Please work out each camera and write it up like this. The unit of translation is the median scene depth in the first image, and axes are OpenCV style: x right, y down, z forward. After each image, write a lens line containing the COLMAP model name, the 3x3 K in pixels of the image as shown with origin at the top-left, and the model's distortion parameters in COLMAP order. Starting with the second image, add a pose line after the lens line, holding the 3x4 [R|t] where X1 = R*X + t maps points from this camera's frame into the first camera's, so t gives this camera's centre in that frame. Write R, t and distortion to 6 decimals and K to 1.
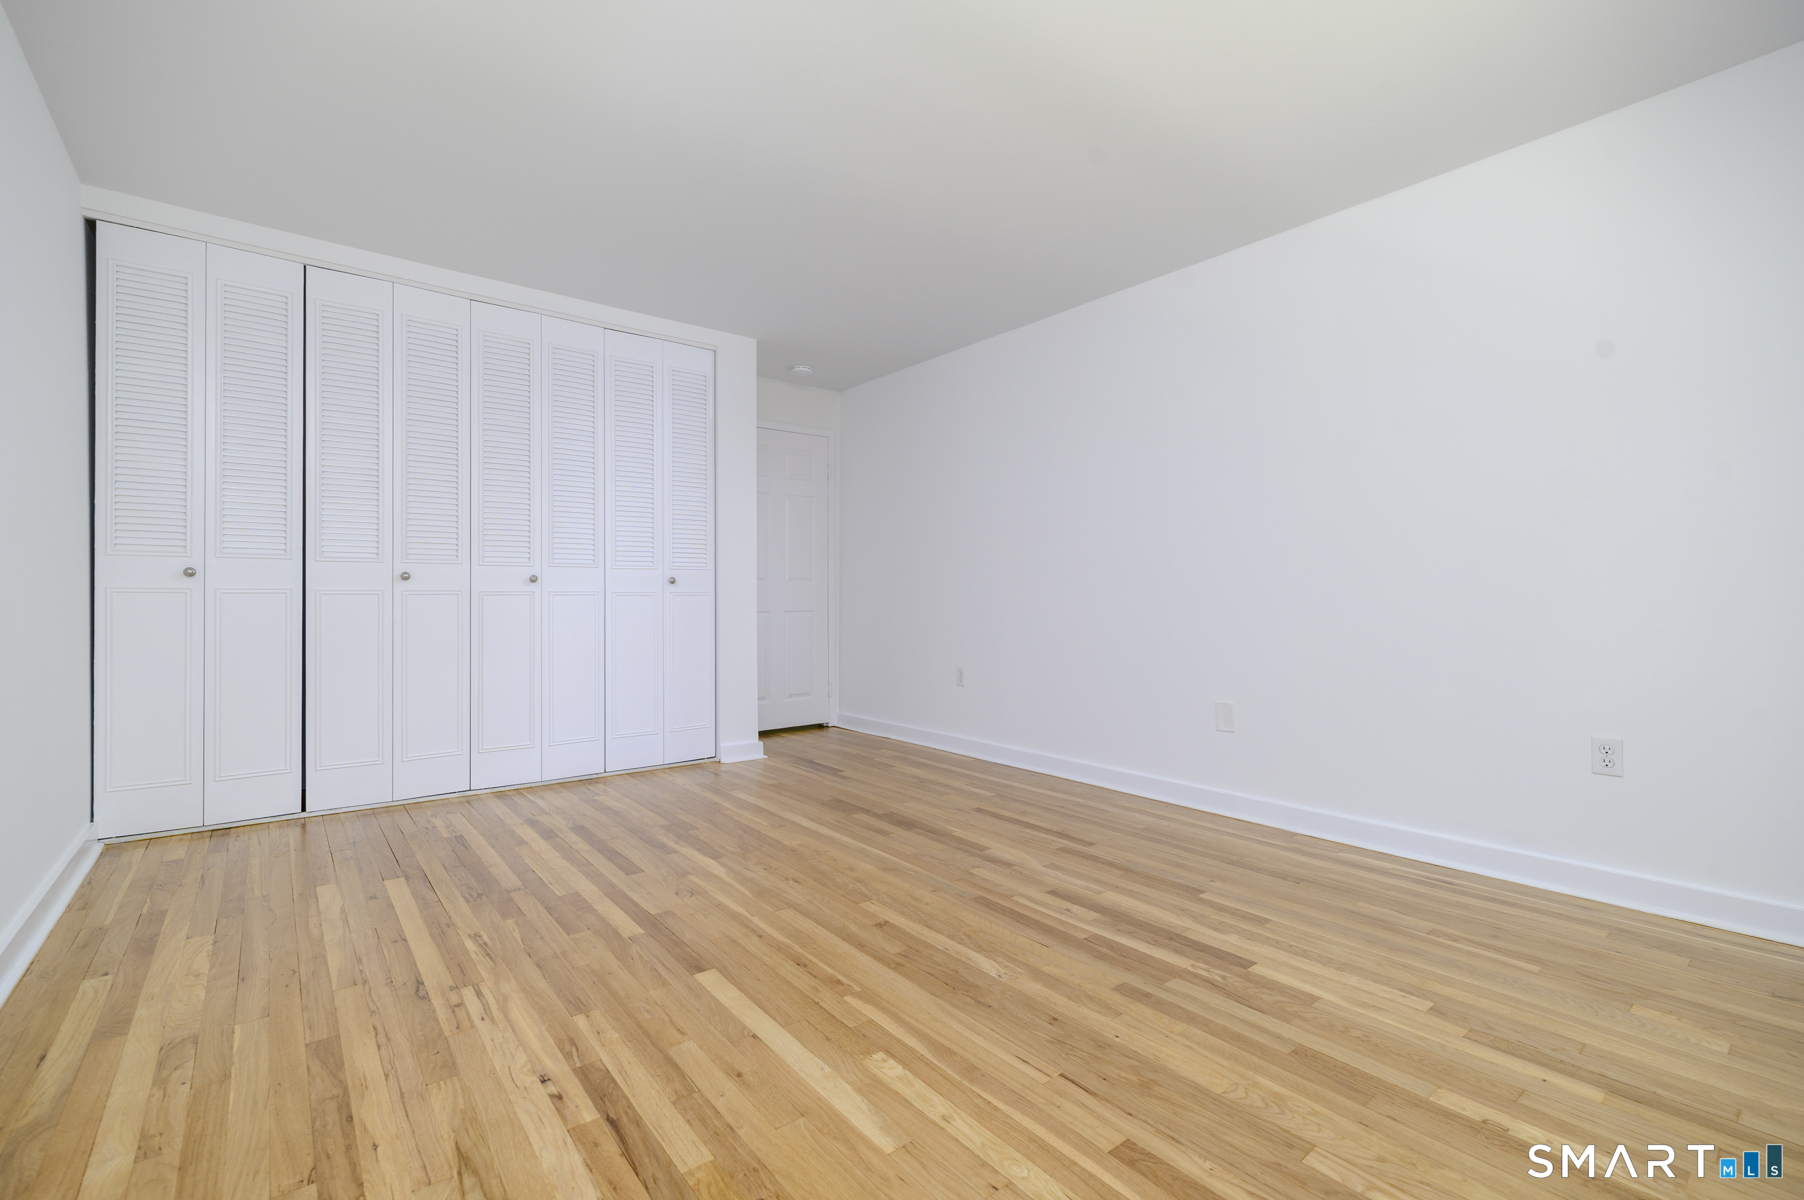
lens RADIAL K [[794.0, 0, 896.4], [0, 794.0, 595.4], [0, 0, 1]] dist [0.000743, -0.000785]
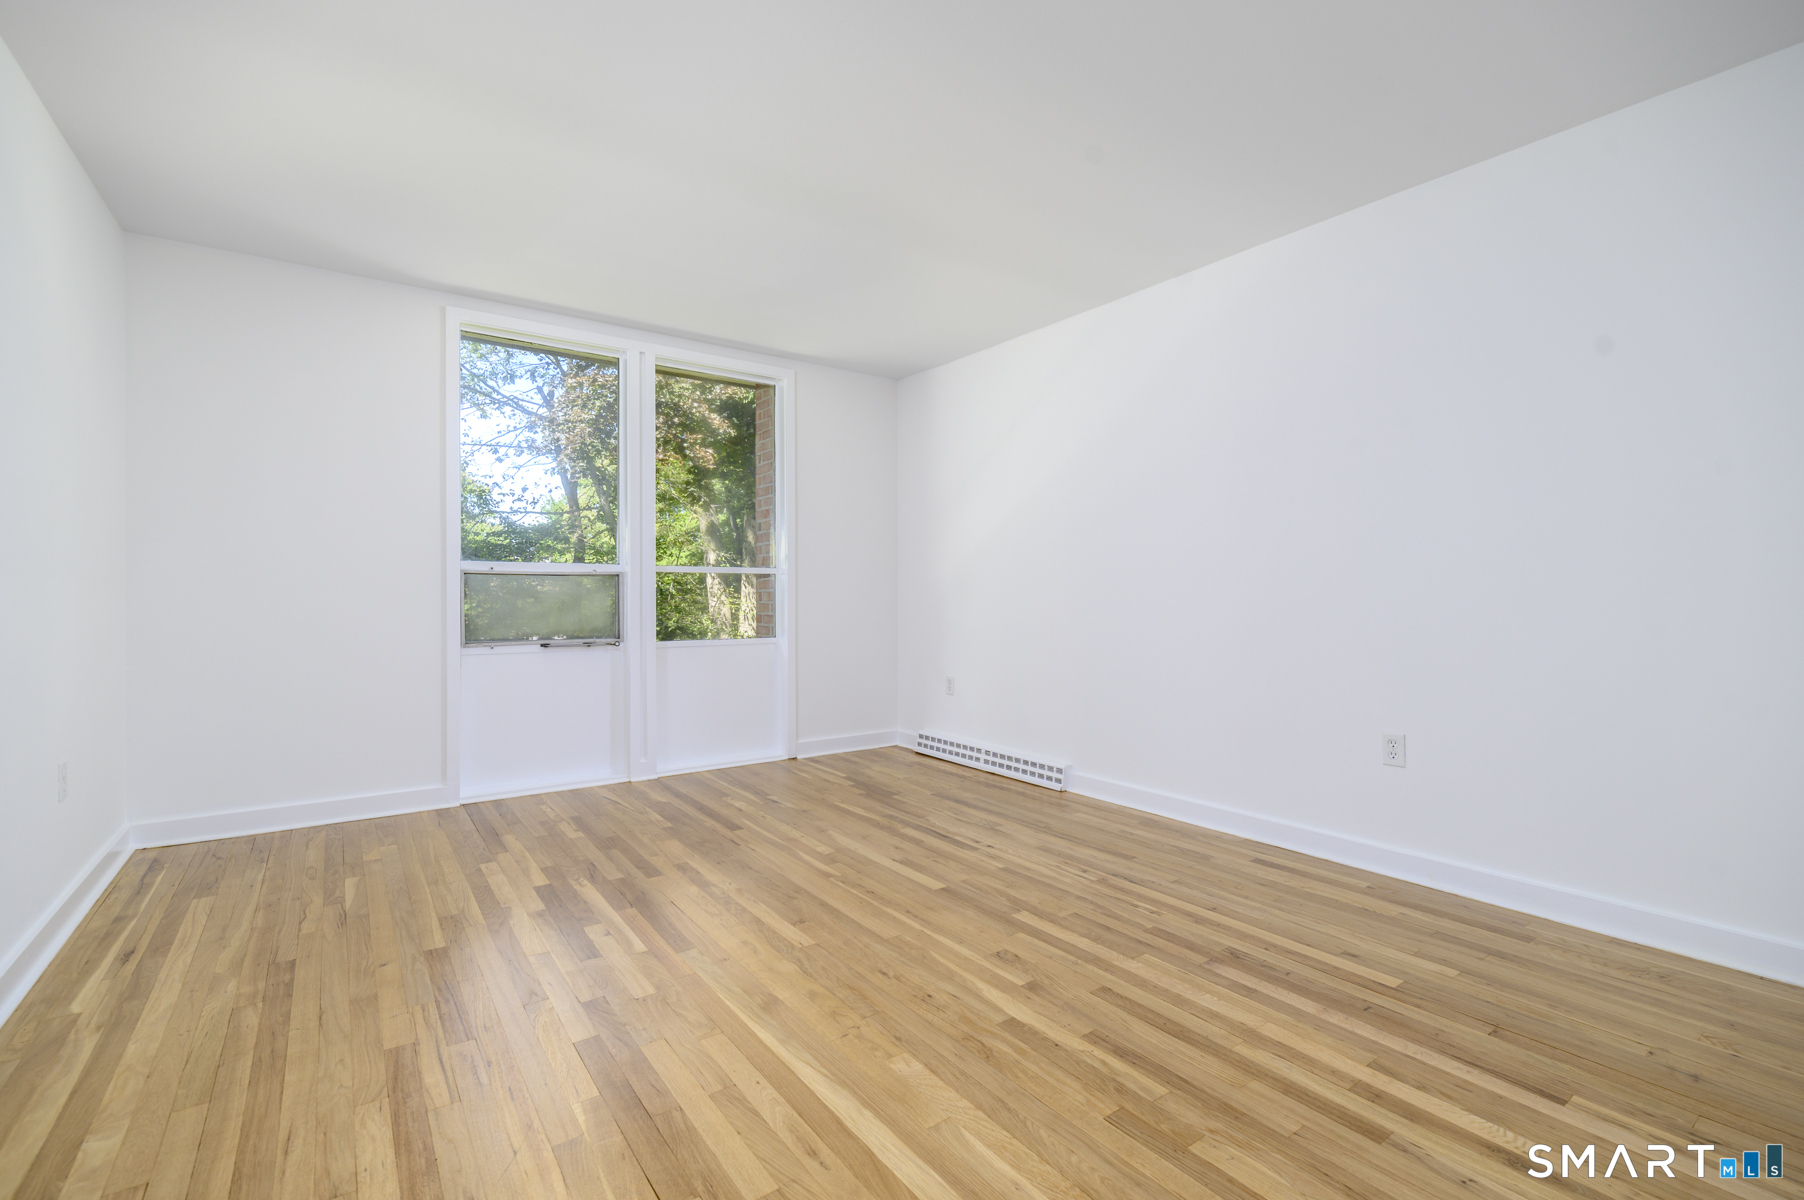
lens RADIAL K [[794.0, 0, 896.4], [0, 794.0, 595.4], [0, 0, 1]] dist [0.000743, -0.000785]
pose [[-0.998796, 0.000171, 0.049066, -0.209431], [0.000379, 0.999991, 0.004233, -0.033964], [-0.049065, 0.004246, -0.998787, 2.130275]]
